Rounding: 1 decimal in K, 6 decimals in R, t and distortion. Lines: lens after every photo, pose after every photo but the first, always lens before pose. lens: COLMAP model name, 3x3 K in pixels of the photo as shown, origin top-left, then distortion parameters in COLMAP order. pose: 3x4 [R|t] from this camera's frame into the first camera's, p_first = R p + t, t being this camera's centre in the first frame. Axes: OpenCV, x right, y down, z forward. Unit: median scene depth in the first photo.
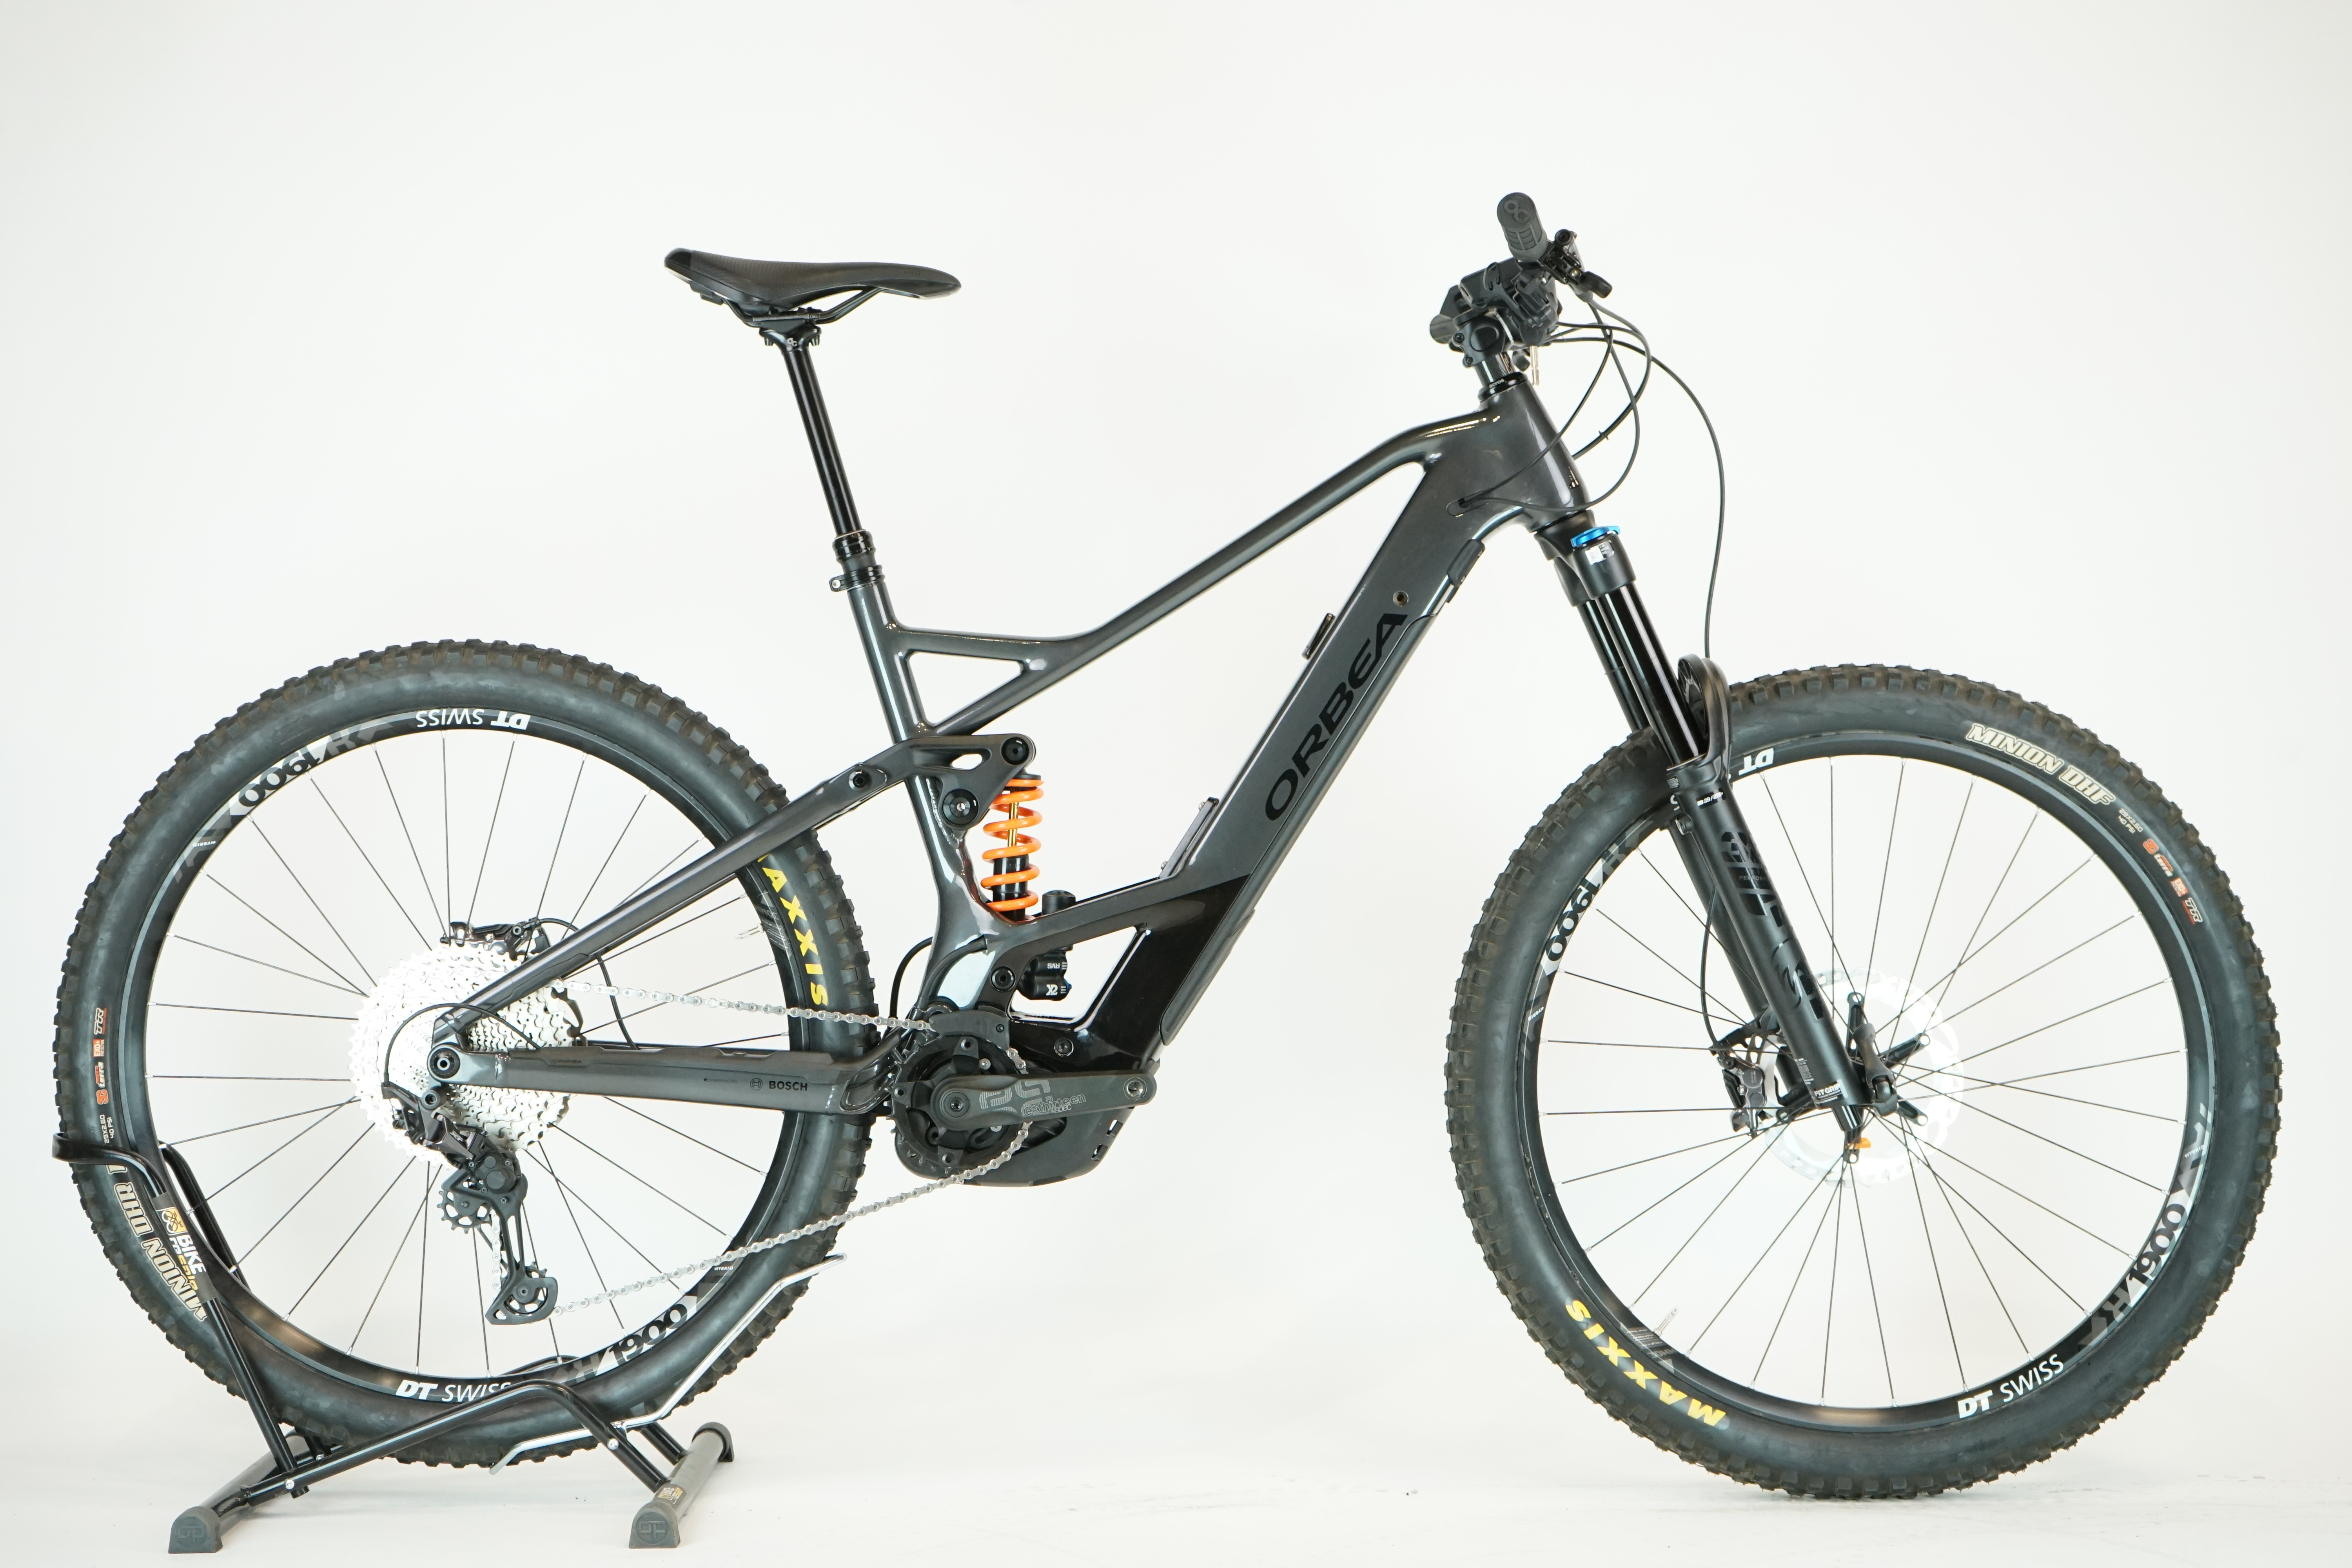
lens RADIAL K [[3956.9, 0, 1176.0], [0, 3956.9, 784.0], [0, 0, 1]] dist [0.031443, -0.115102]
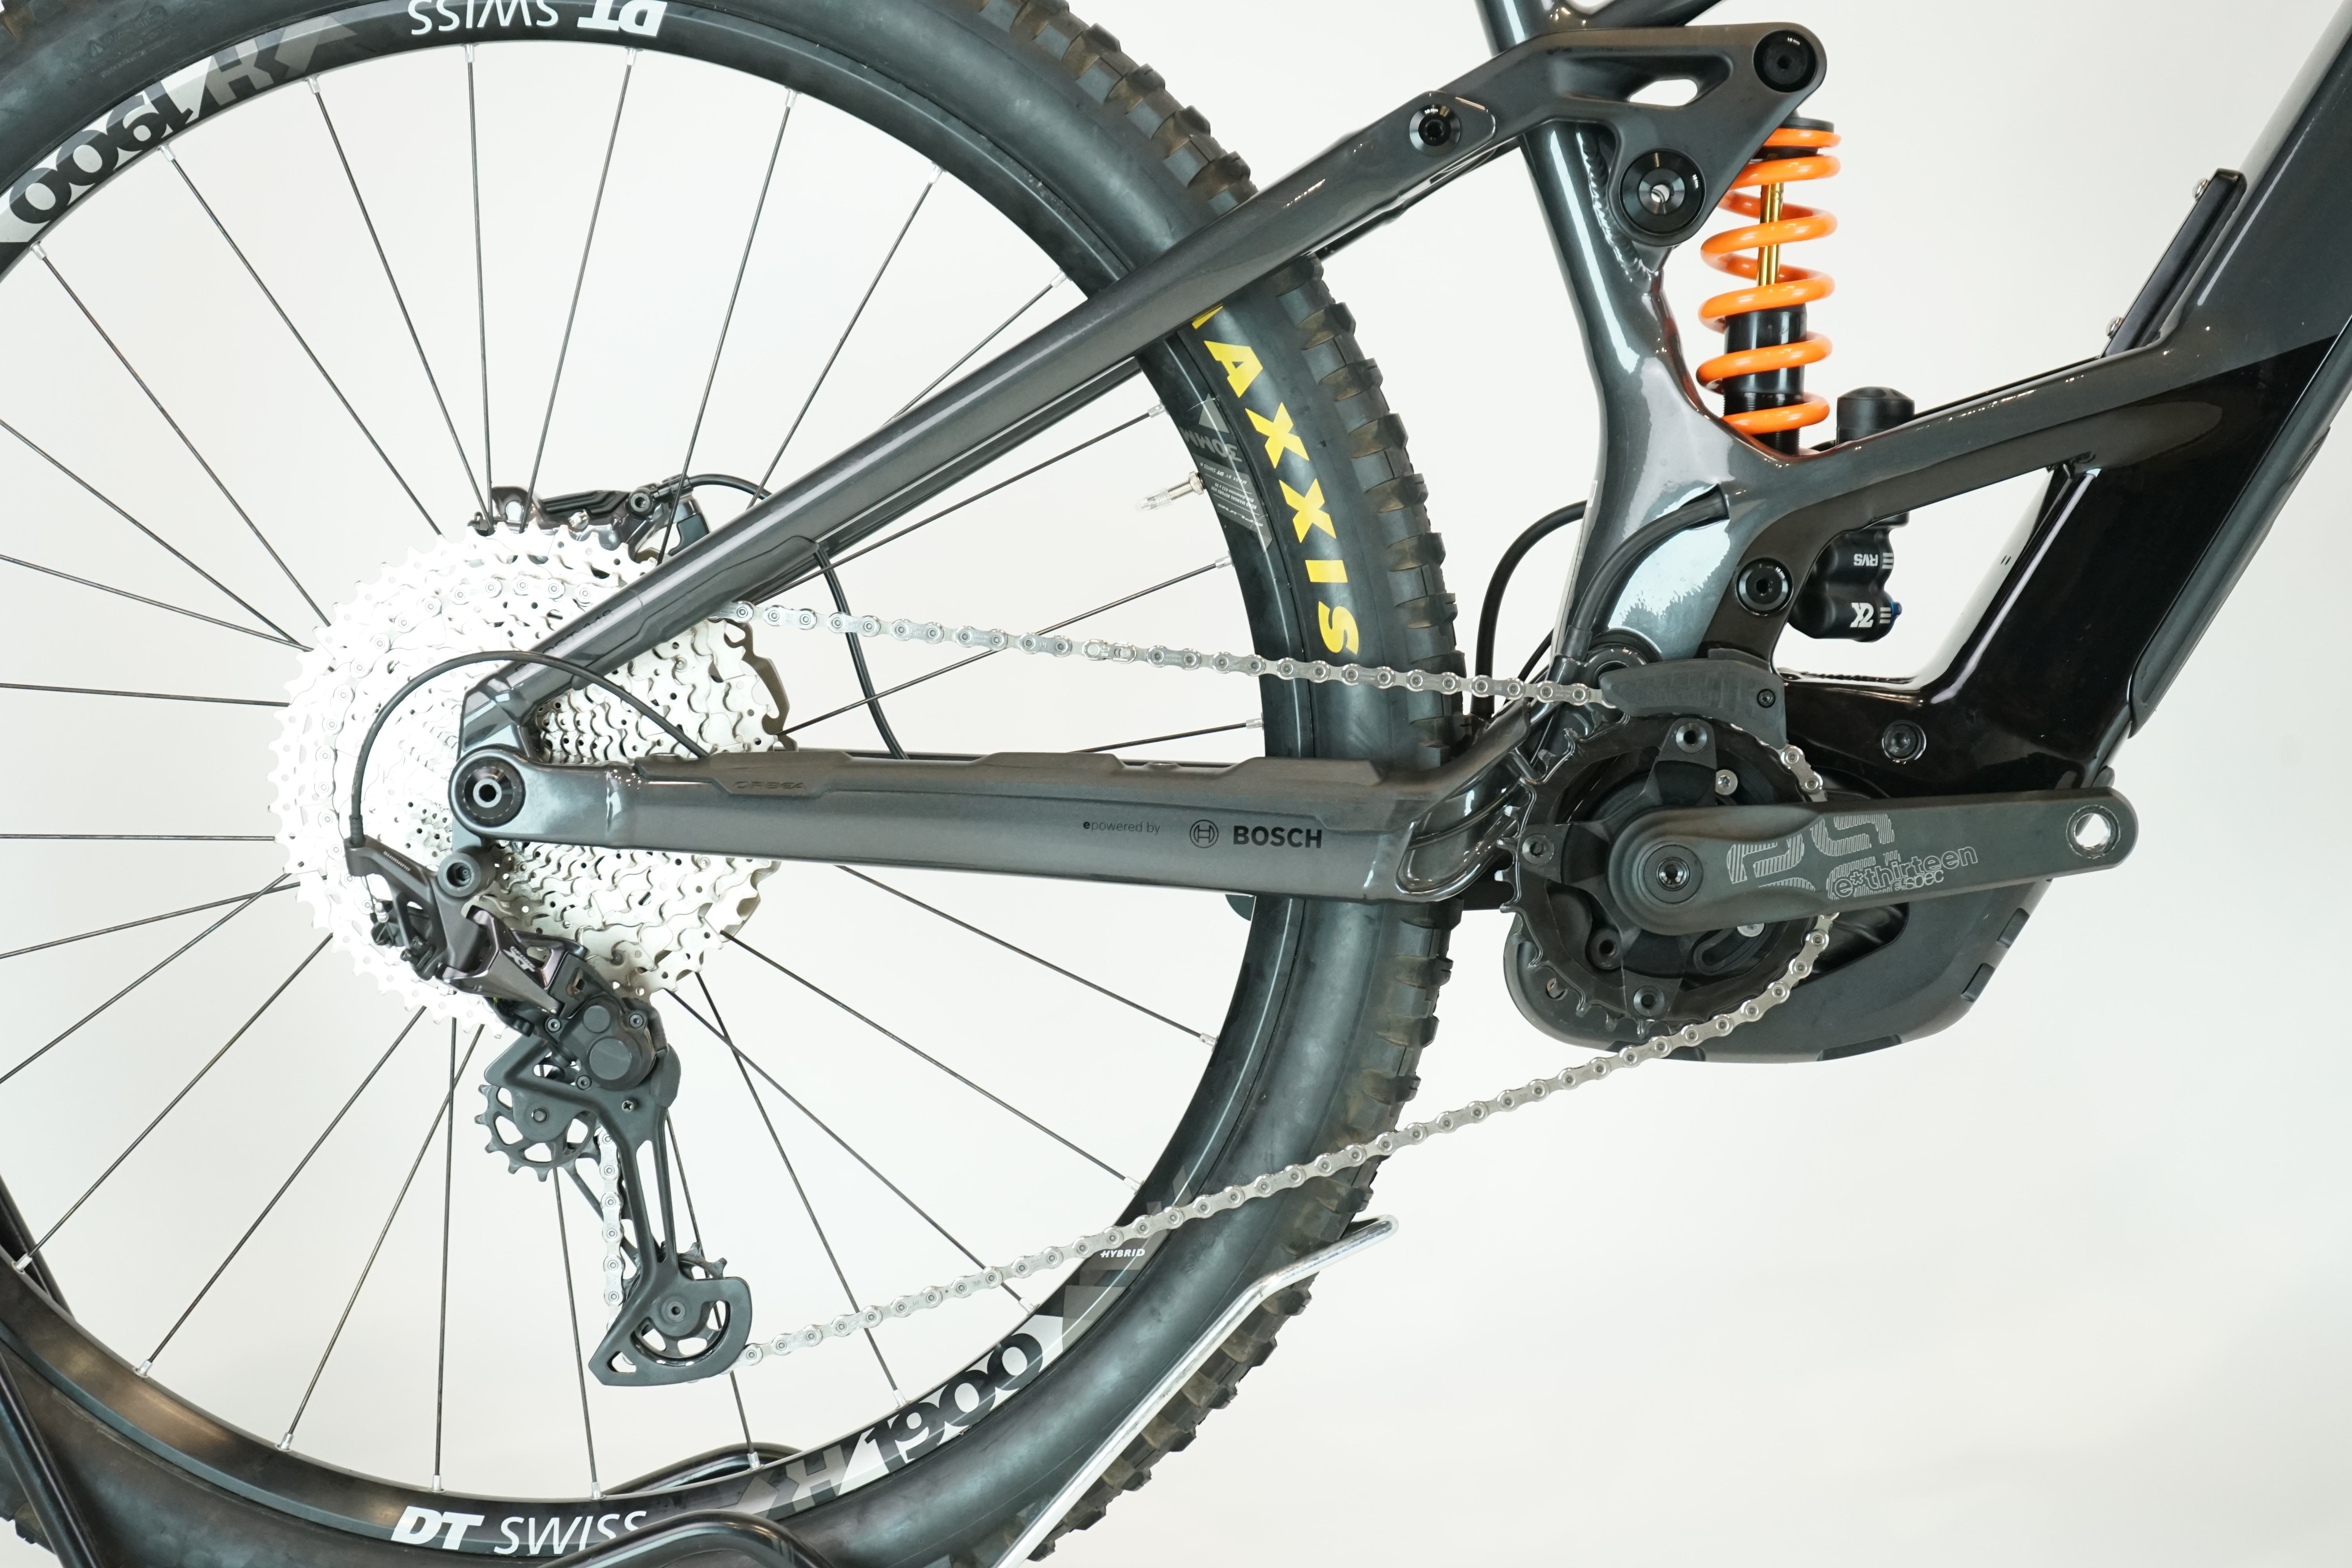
lens RADIAL K [[4448.7, 0, 1176.0], [0, 4448.7, 784.0], [0, 0, 1]] dist [-0.045216, 0.167221]
pose [[0.999882, -0.011806, -0.009823, -0.103140], [0.012169, 0.999214, 0.037736, 0.051371], [0.009369, -0.037851, 0.999239, 0.507151]]
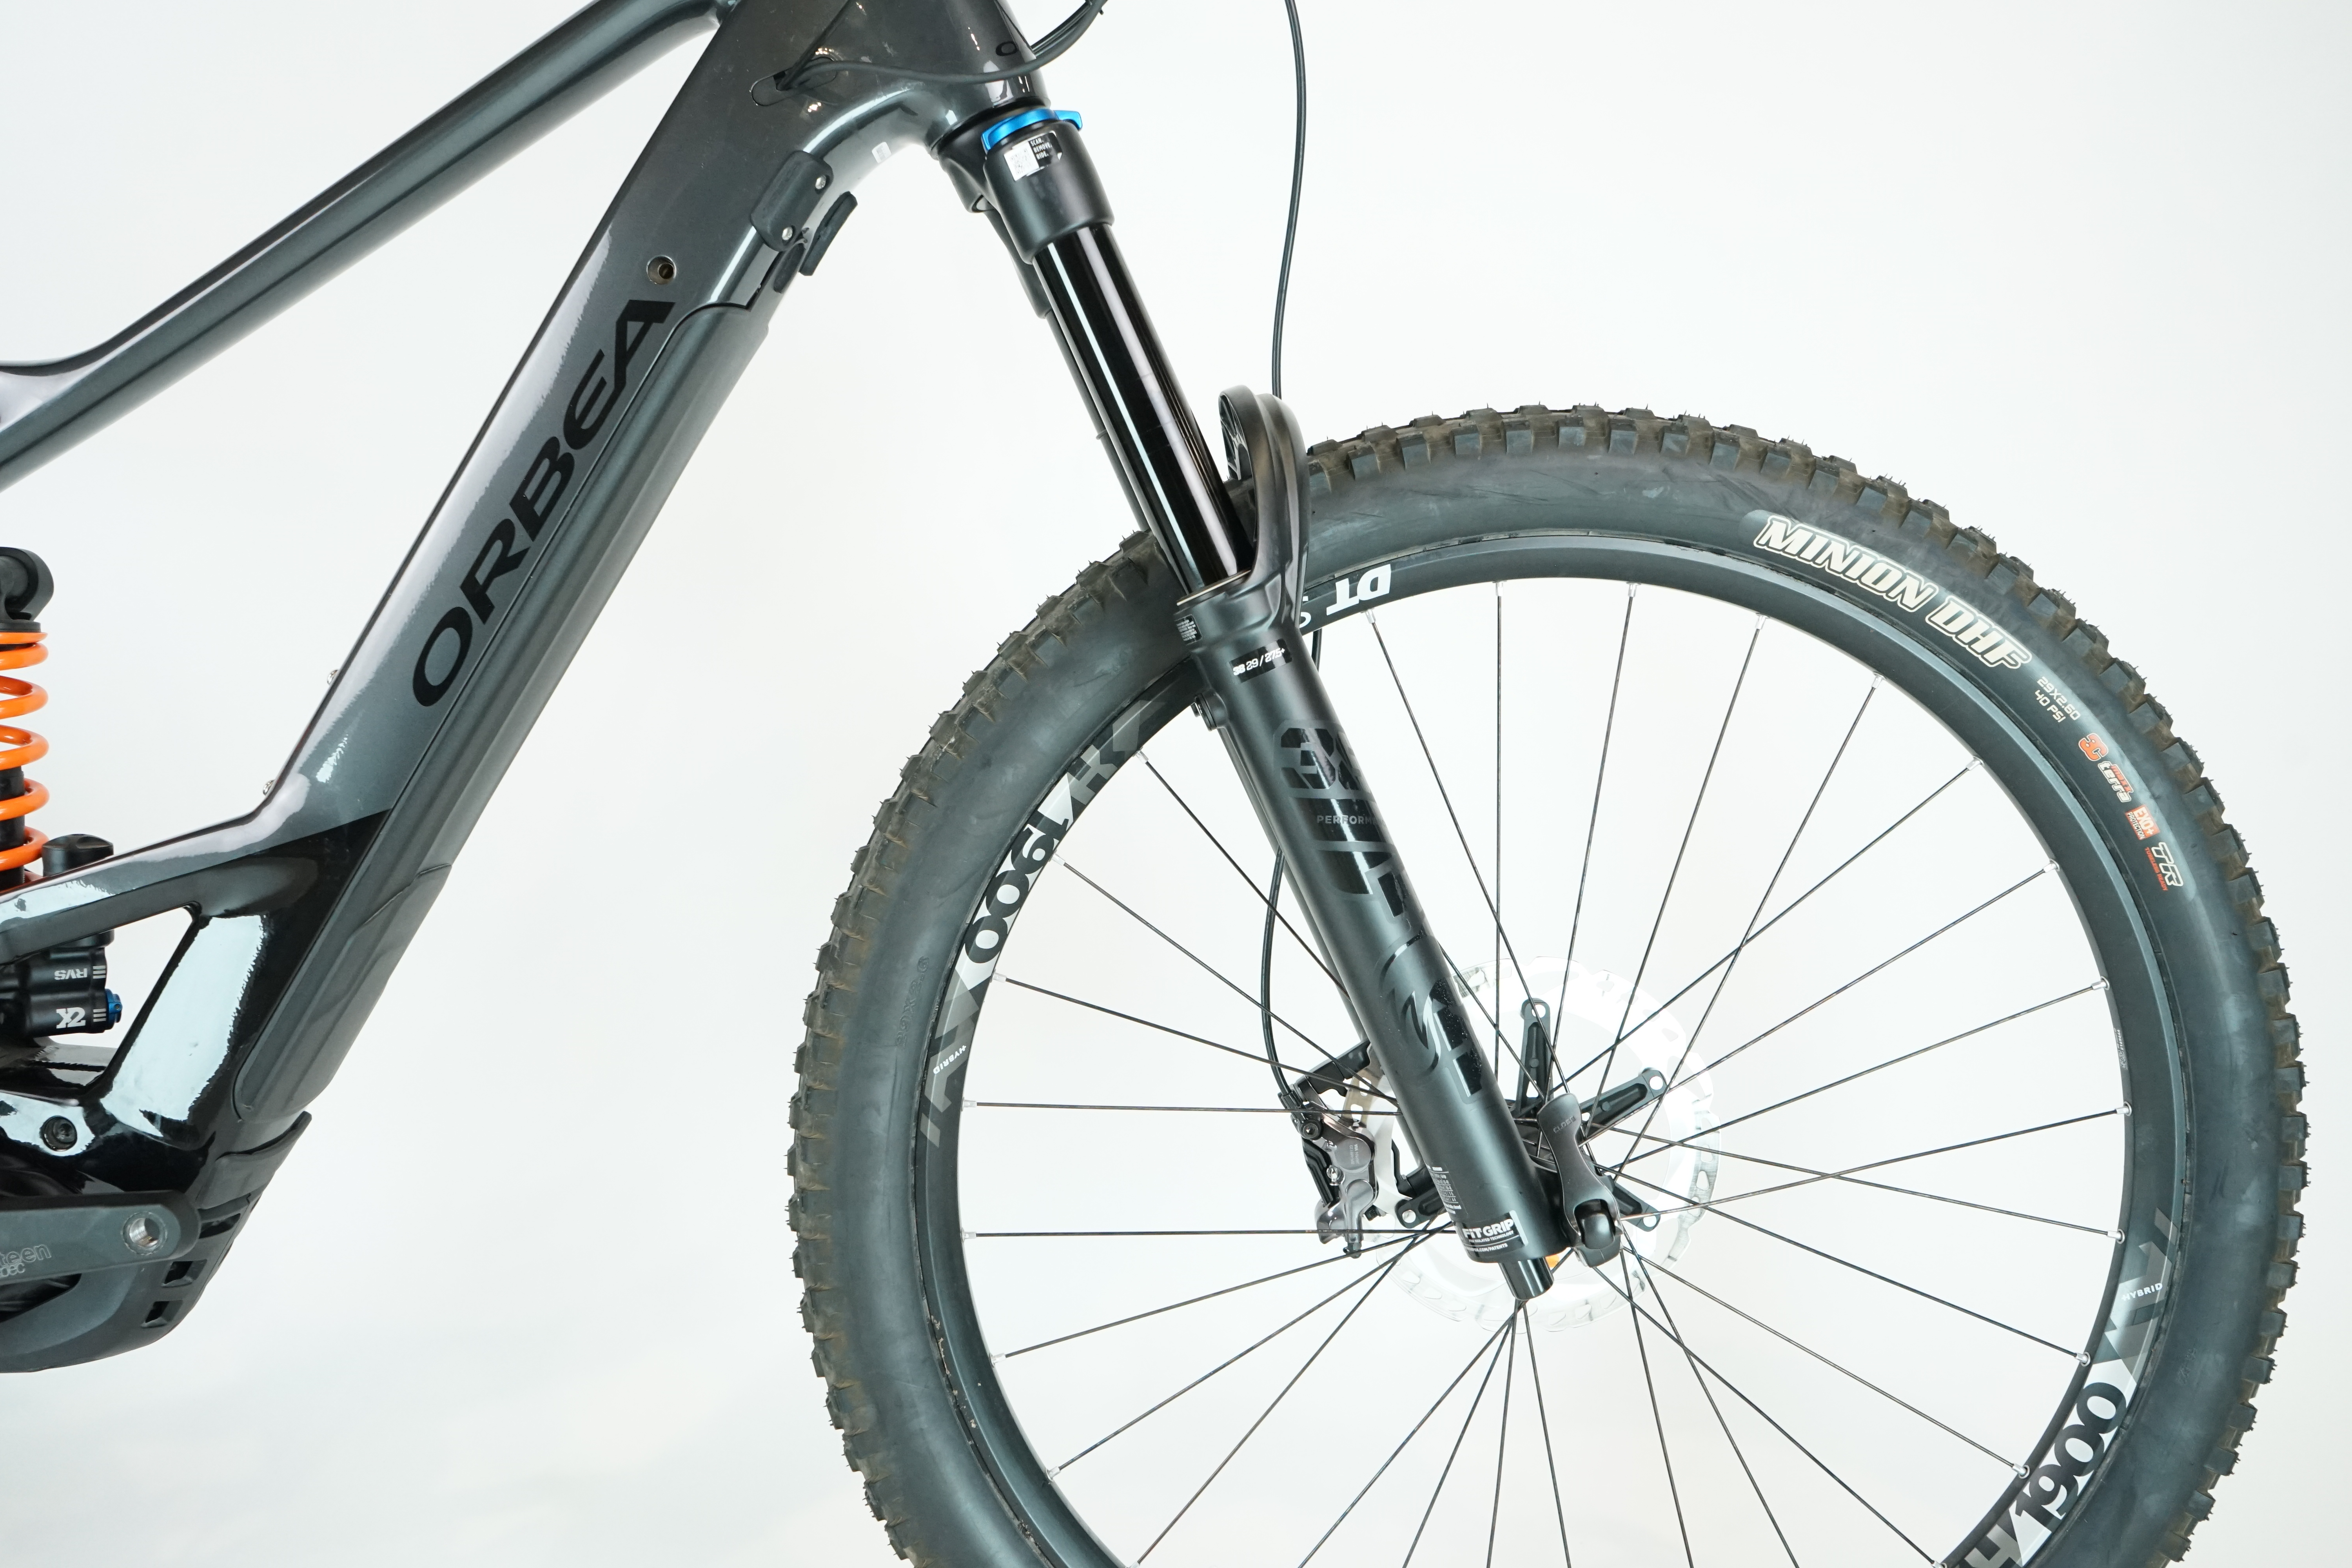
lens RADIAL K [[1813.1, 0, 1176.0], [0, 1813.1, 784.0], [0, 0, 1]] dist [-0.015717, -0.002995]
pose [[0.999943, -0.004799, 0.009525, 0.119385], [0.004059, 0.997079, 0.076264, 0.001643], [-0.009863, -0.076221, 0.997042, 0.754764]]
